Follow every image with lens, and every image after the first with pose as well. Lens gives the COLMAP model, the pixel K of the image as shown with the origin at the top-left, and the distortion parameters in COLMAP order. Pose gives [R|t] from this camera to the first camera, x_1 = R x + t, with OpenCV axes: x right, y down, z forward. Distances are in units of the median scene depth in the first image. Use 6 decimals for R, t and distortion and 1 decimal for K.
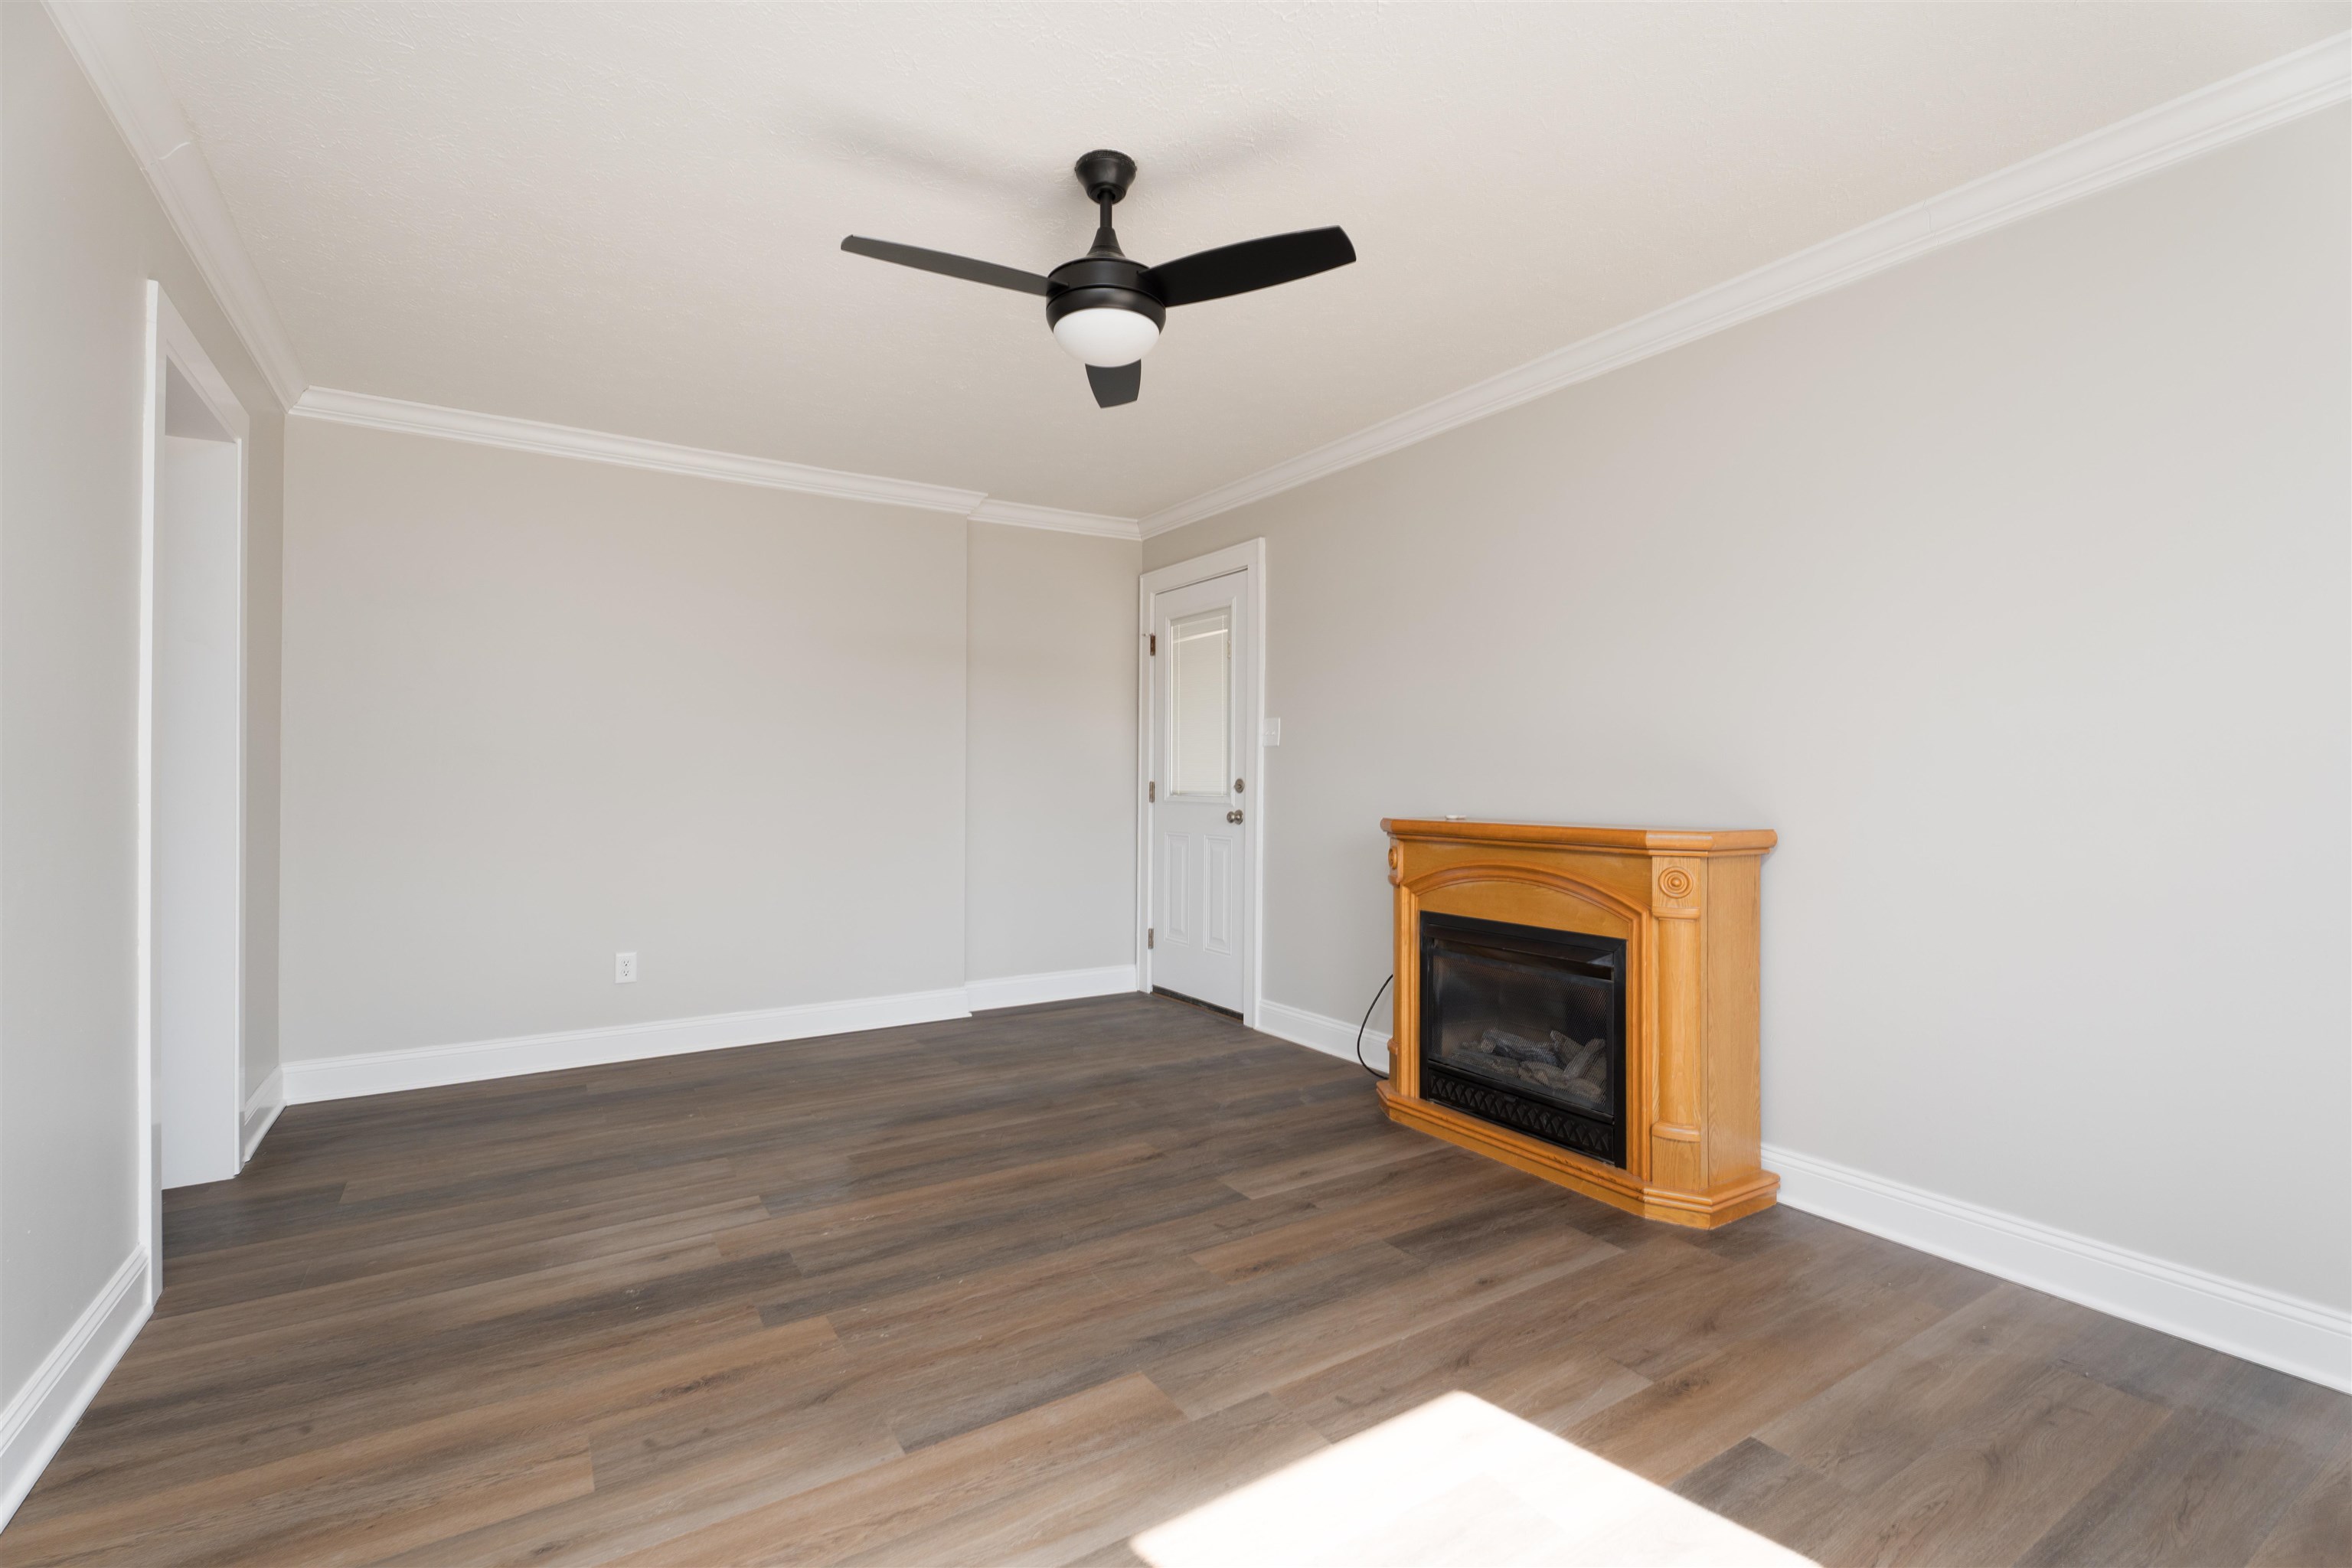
lens RADIAL K [[1040.3, 0, 1168.8], [0, 1040.3, 788.0], [0, 0, 1]] dist [-0.001753, -0.000933]
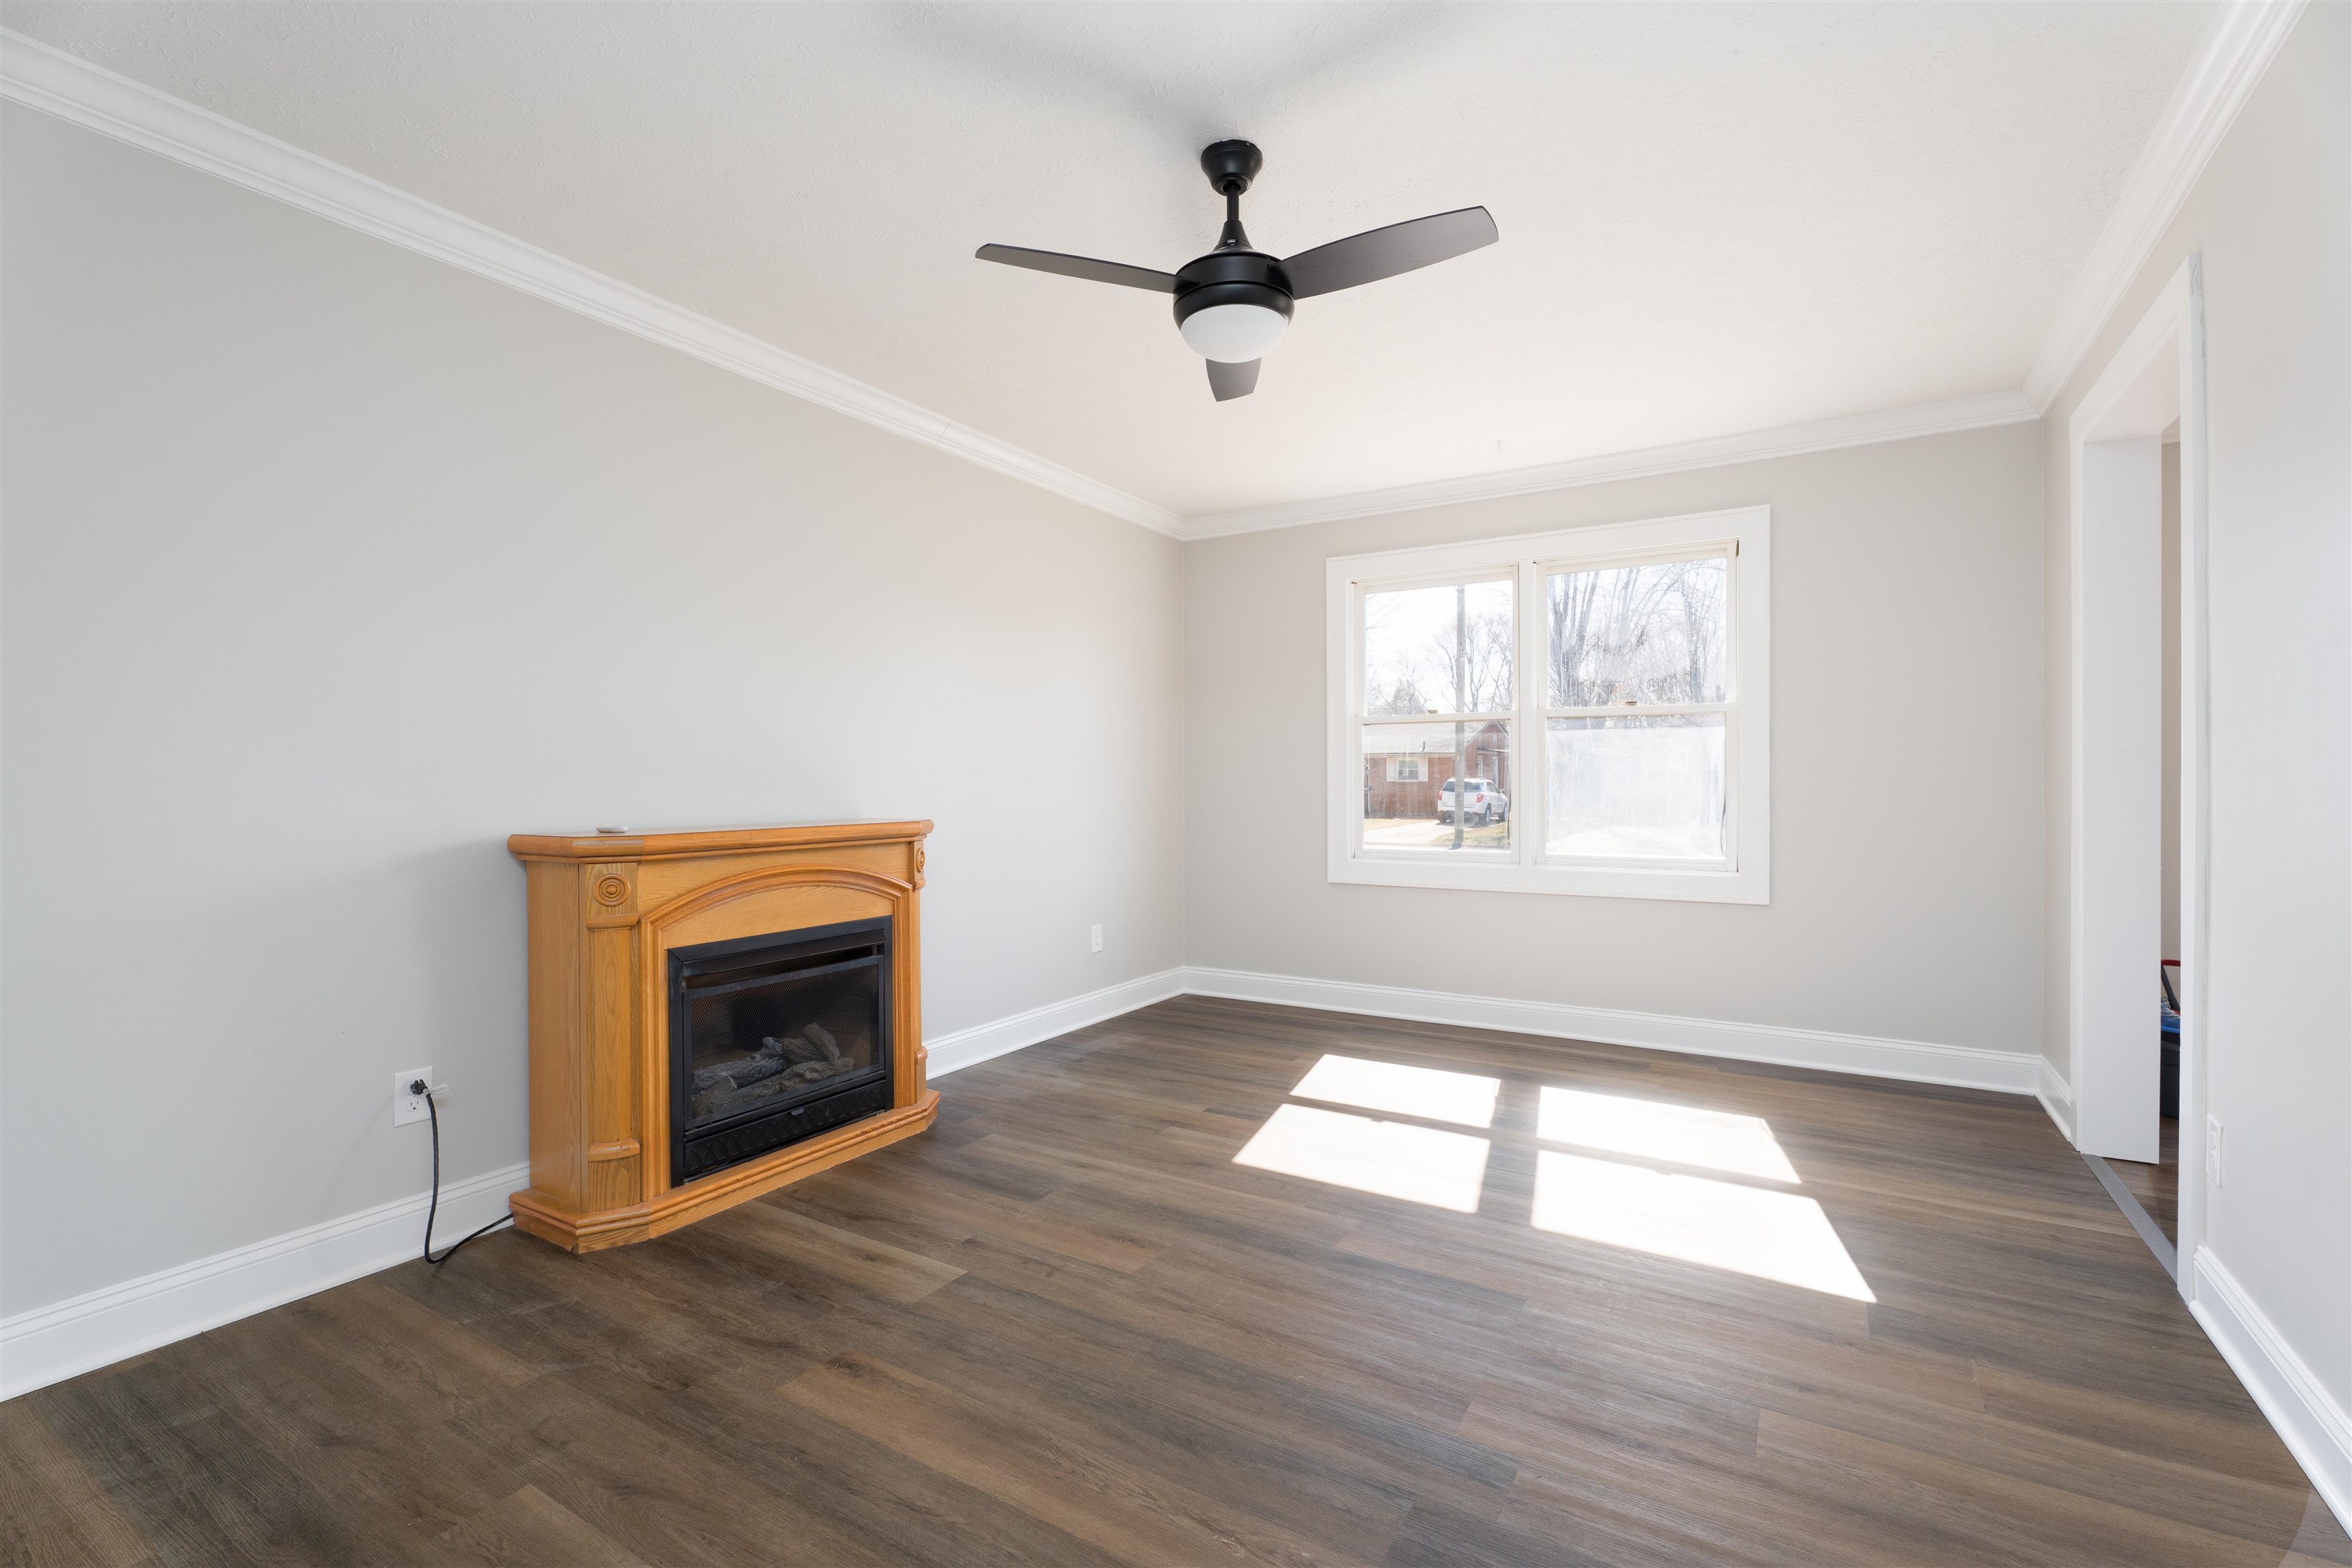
lens RADIAL K [[1040.3, 0, 1167.6], [0, 1040.3, 785.0], [0, 0, 1]] dist [-0.001753, -0.000933]
pose [[-0.446007, -0.001330, 0.895029, -0.750731], [0.007413, 0.999959, 0.005180, -0.007140], [-0.894999, 0.008945, -0.445979, 1.219080]]
